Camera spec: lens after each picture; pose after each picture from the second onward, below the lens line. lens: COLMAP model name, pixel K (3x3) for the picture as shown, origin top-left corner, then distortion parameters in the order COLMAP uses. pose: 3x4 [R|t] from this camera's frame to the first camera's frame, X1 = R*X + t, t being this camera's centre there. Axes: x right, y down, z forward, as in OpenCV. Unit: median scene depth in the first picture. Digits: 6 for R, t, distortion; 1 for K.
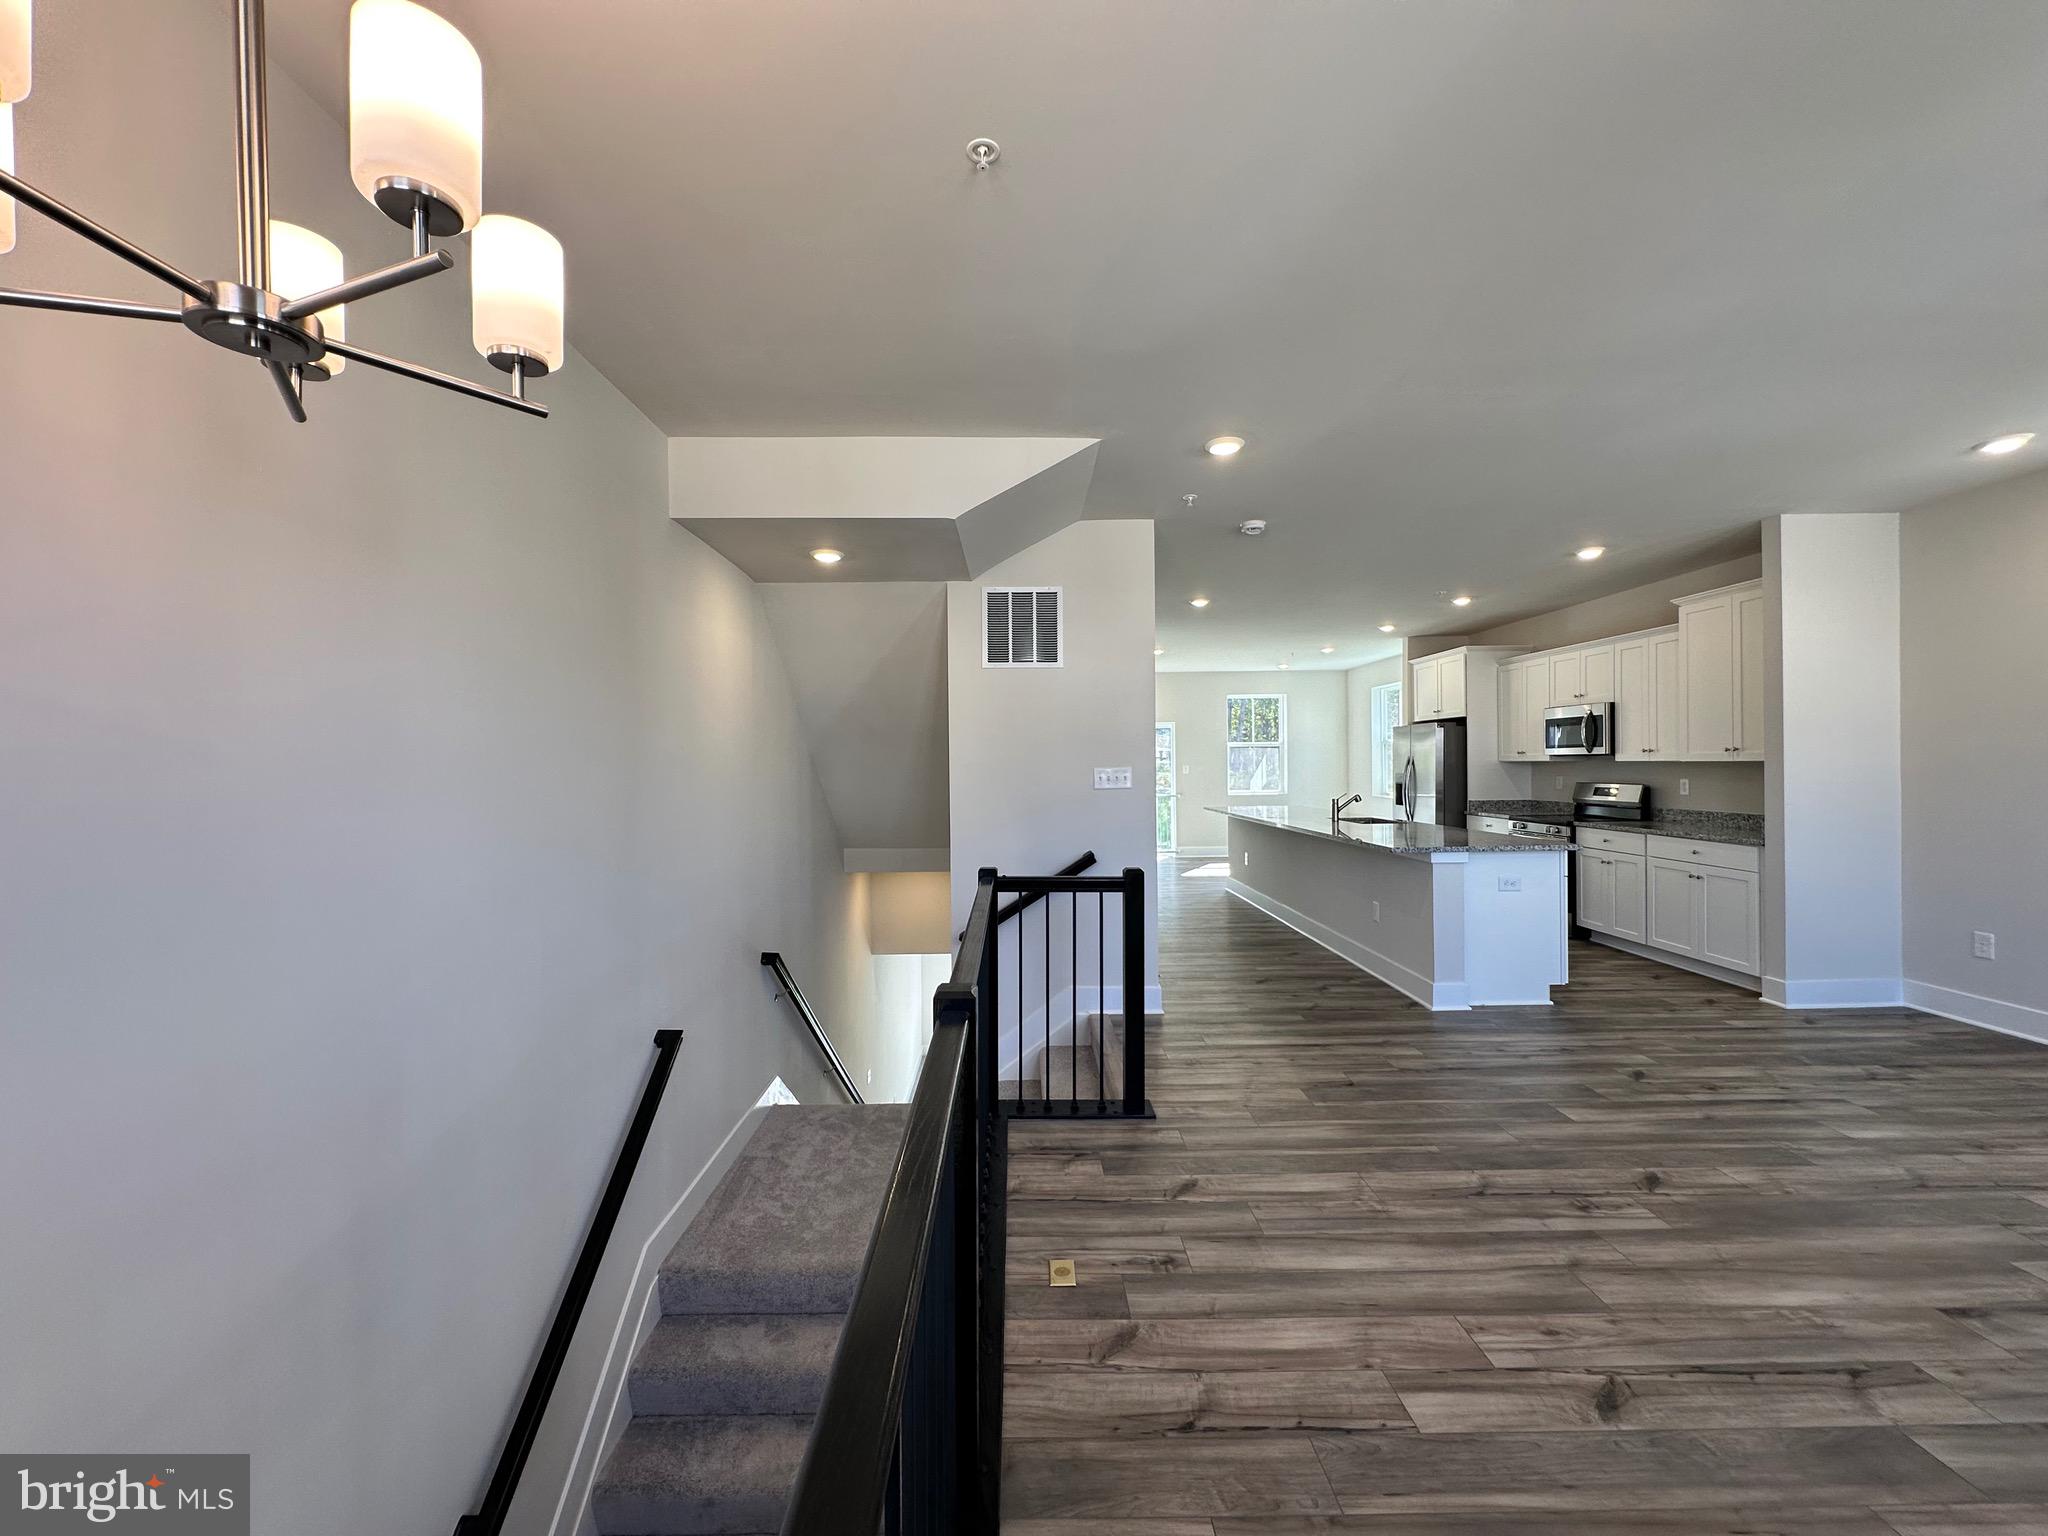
lens RADIAL K [[817.8, 0, 1023.6], [0, 817.8, 766.4], [0, 0, 1]] dist [-0.001375, 0.000675]
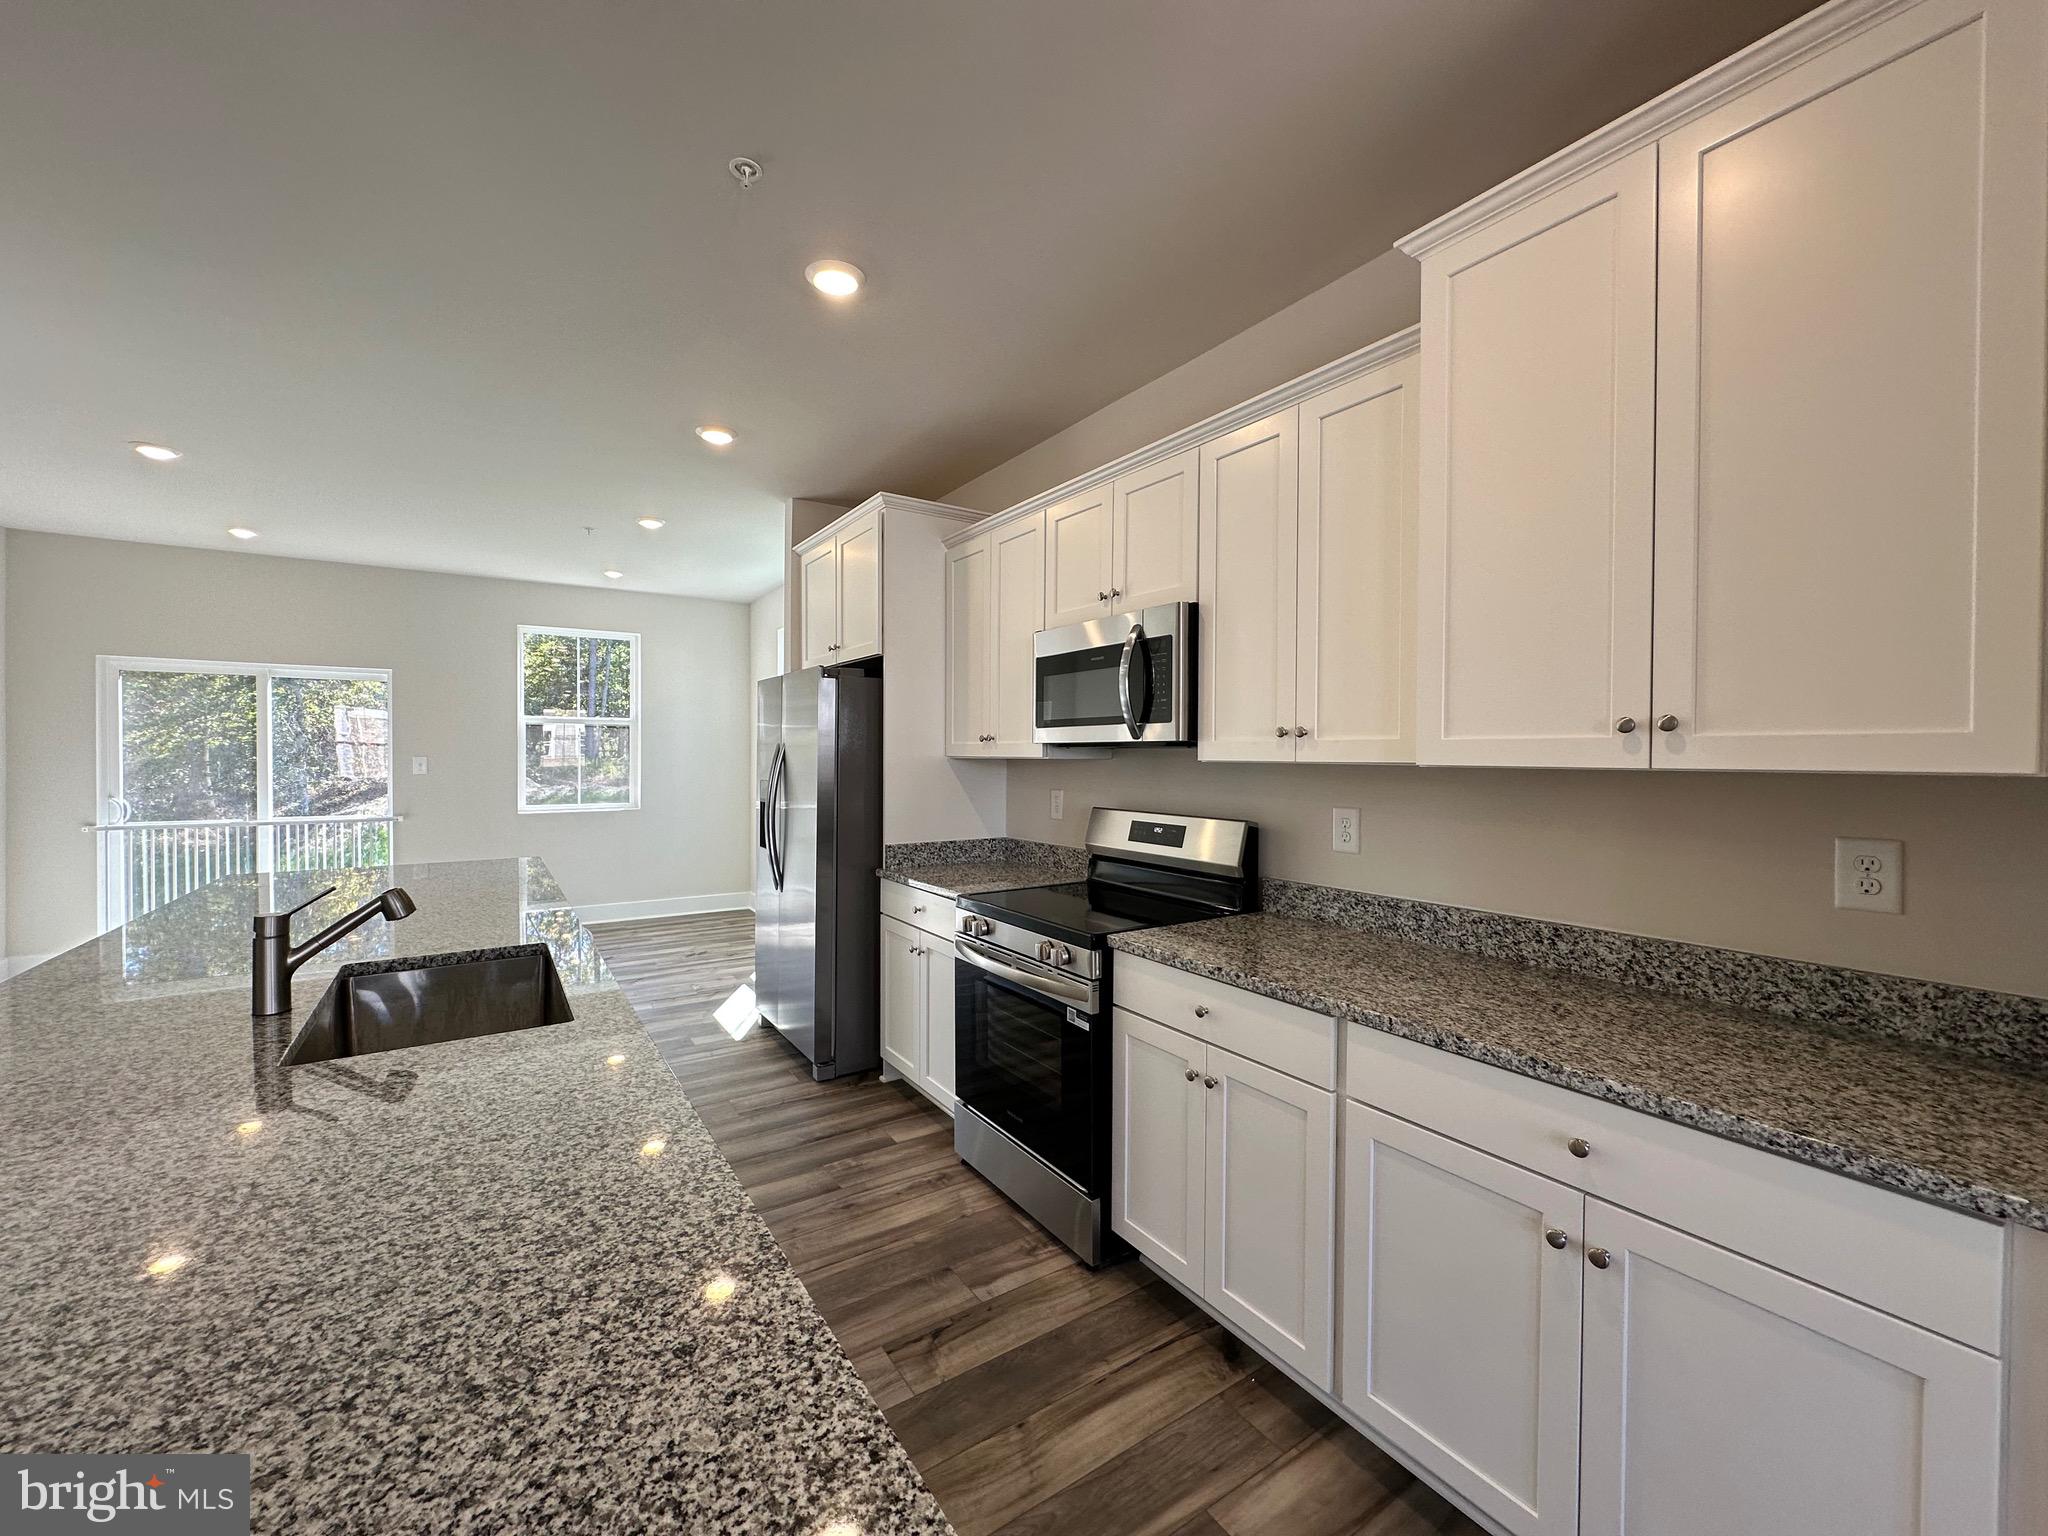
lens RADIAL K [[817.8, 0, 1023.6], [0, 817.8, 766.4], [0, 0, 1]] dist [-0.001375, 0.000675]
pose [[0.838480, 0.004118, 0.544916, 0.578307], [-0.009615, 0.999928, 0.007238, -0.007705], [-0.544847, -0.011308, 0.838459, 0.930166]]
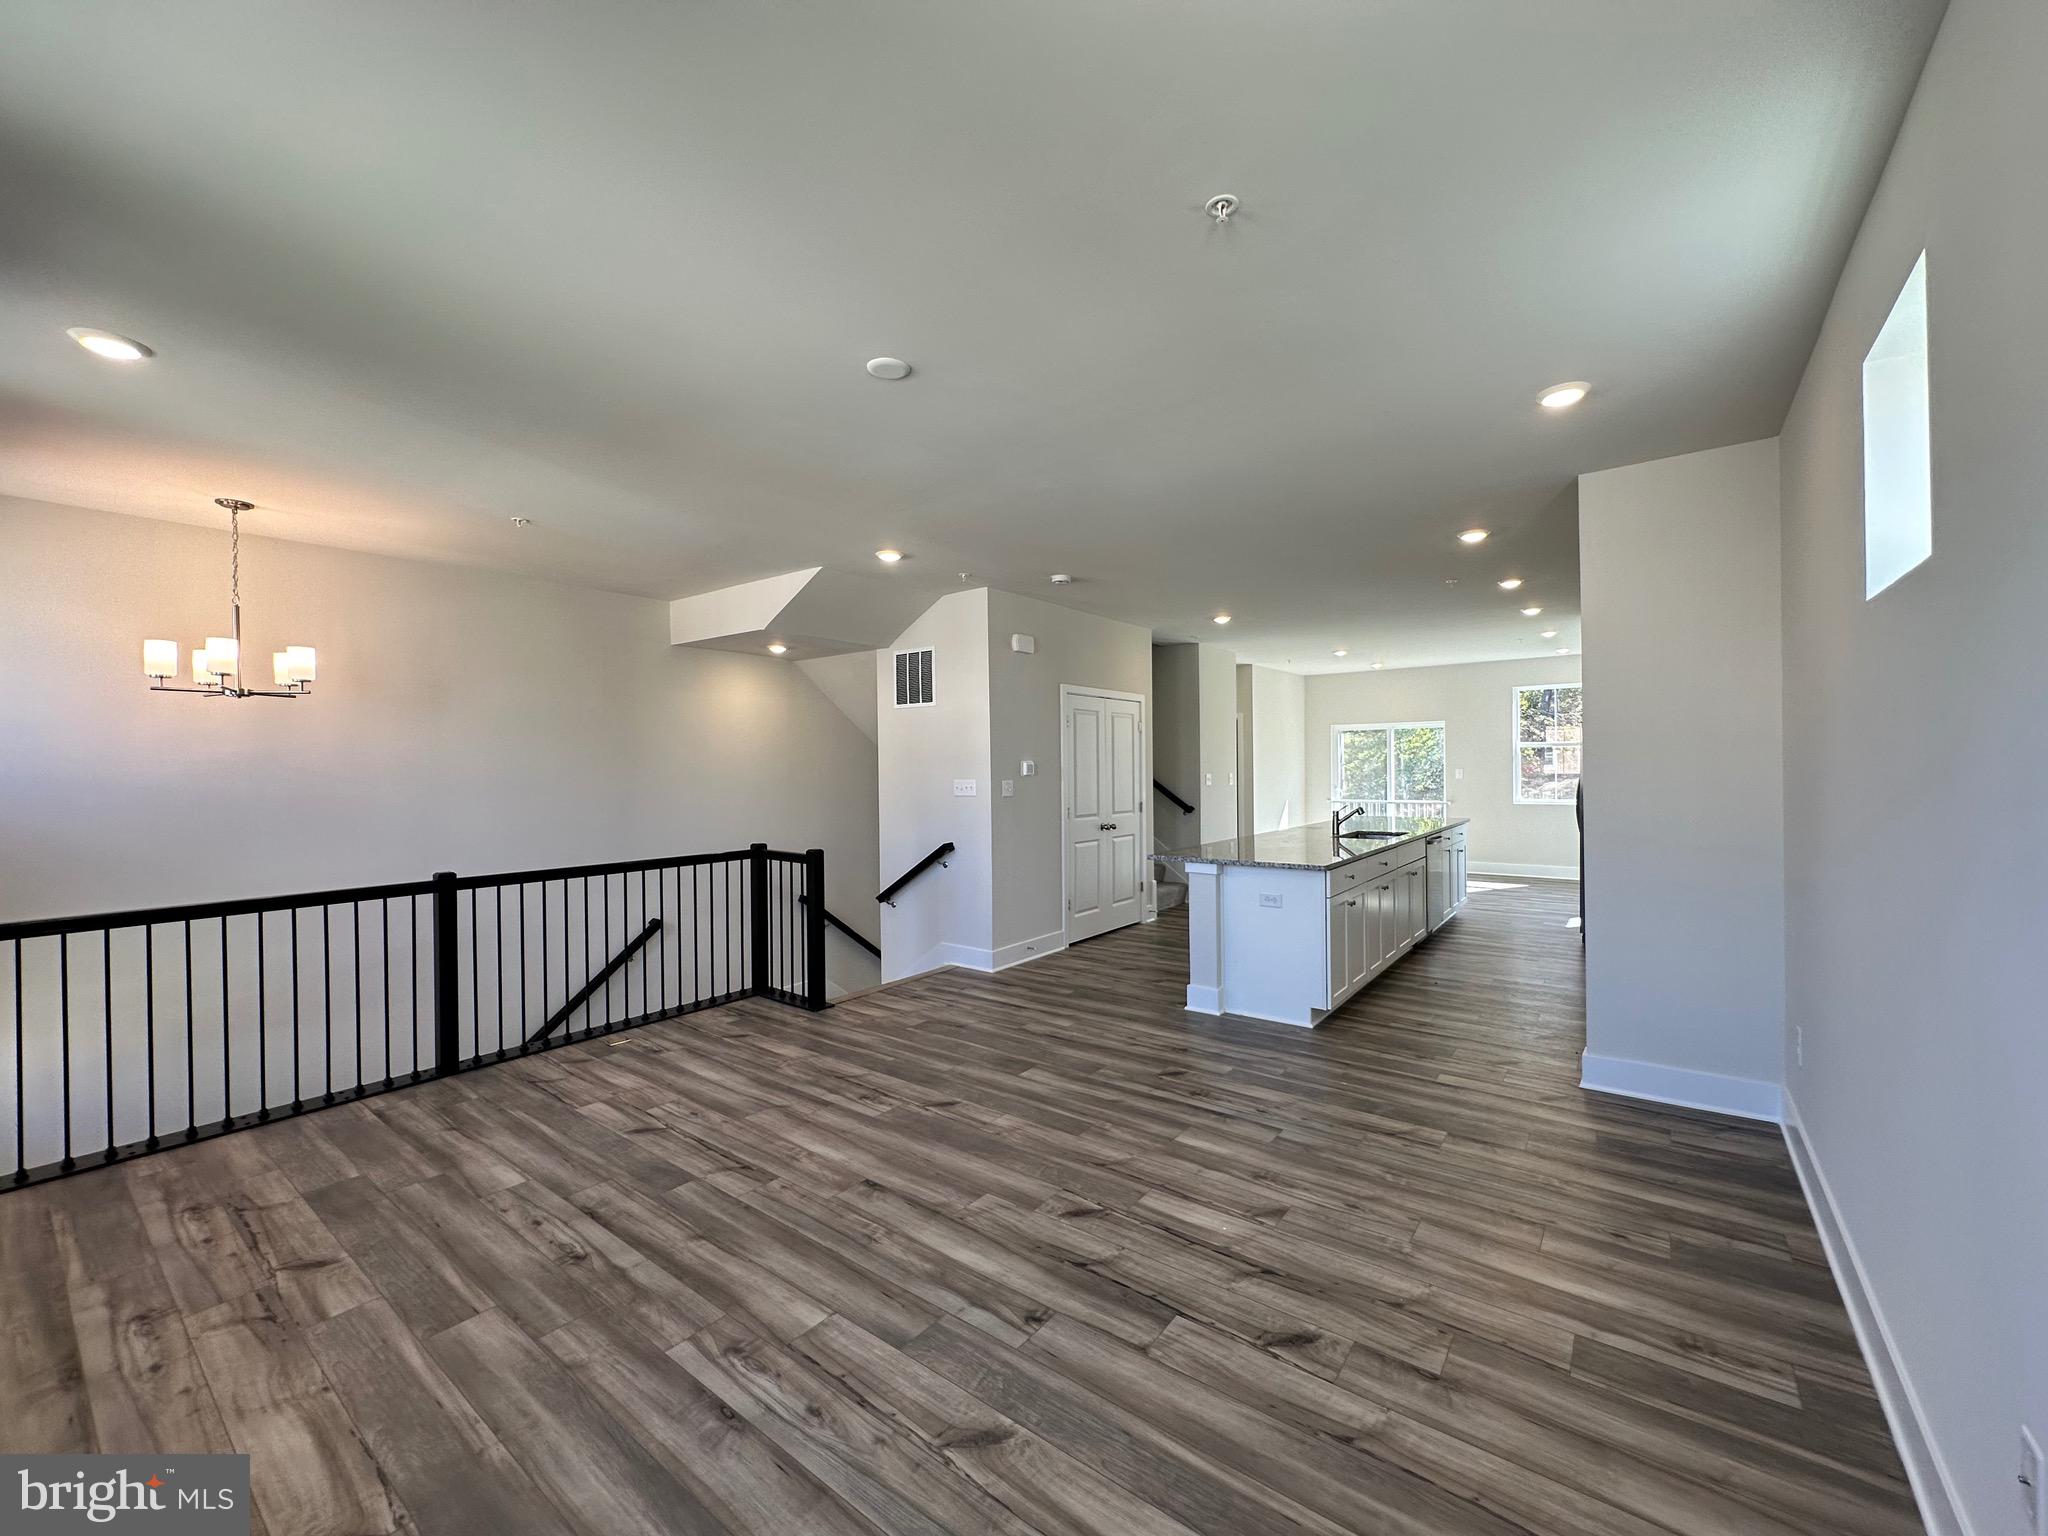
lens RADIAL K [[815.9, 0, 1024.0], [0, 815.9, 768.0], [0, 0, 1]] dist [-0.002895, -0.000161]
pose [[0.786899, 0.001315, -0.617081, 0.915539], [0.003371, 0.999974, 0.006430, -0.024390], [0.617073, -0.007140, 0.786874, 0.024613]]
